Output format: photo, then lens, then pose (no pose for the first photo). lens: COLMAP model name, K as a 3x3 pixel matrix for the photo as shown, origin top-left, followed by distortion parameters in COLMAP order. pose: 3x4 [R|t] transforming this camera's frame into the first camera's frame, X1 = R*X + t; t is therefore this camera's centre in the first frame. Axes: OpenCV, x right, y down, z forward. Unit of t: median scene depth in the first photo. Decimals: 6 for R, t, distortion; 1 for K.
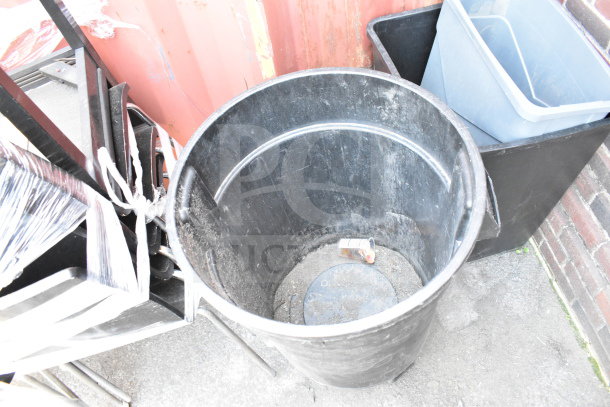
lens RADIAL K [[475.2, 0, 303.7], [0, 475.2, 196.4], [0, 0, 1]] dist [-0.103831, 0.022975]
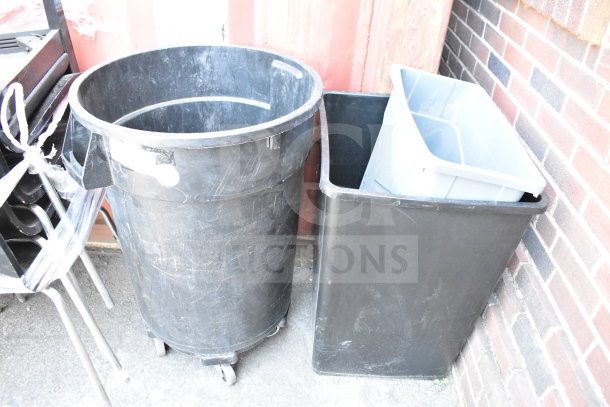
lens RADIAL K [[475.2, 0, 303.7], [0, 475.2, 196.4], [0, 0, 1]] dist [-0.103831, 0.022975]
pose [[0.960365, 0.266057, -0.083137, 0.232563], [-0.278363, 0.899799, -0.335971, 0.196838], [-0.014581, 0.345797, 0.938196, 0.068674]]
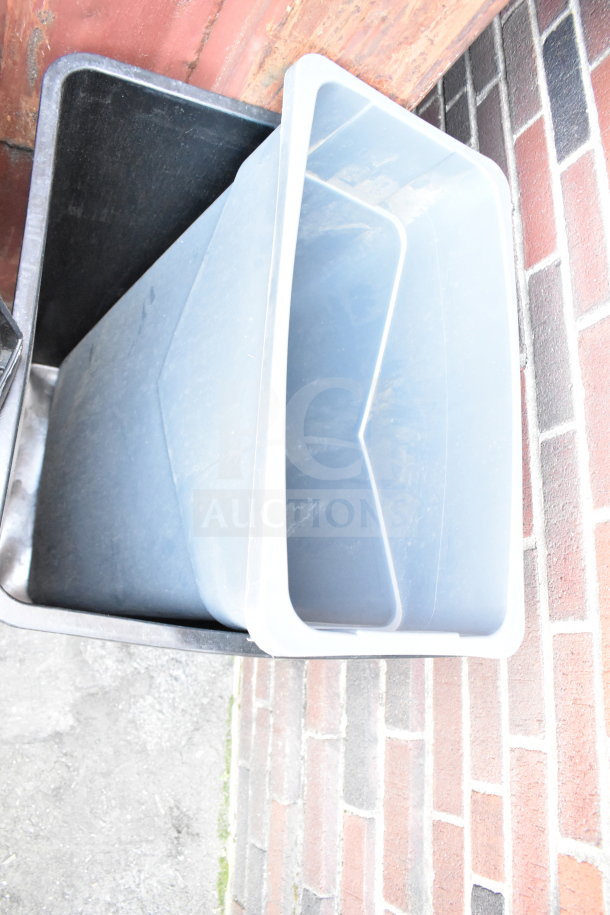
lens RADIAL K [[712.7, 0, 295.5], [0, 712.7, 460.5], [0, 0, 1]] dist [-0.103831, 0.022975]
pose [[0.824691, 0.363919, 0.432952, 0.155176], [-0.473885, 0.862468, 0.177712, -0.265530], [-0.308735, -0.351727, 0.883726, 0.387708]]
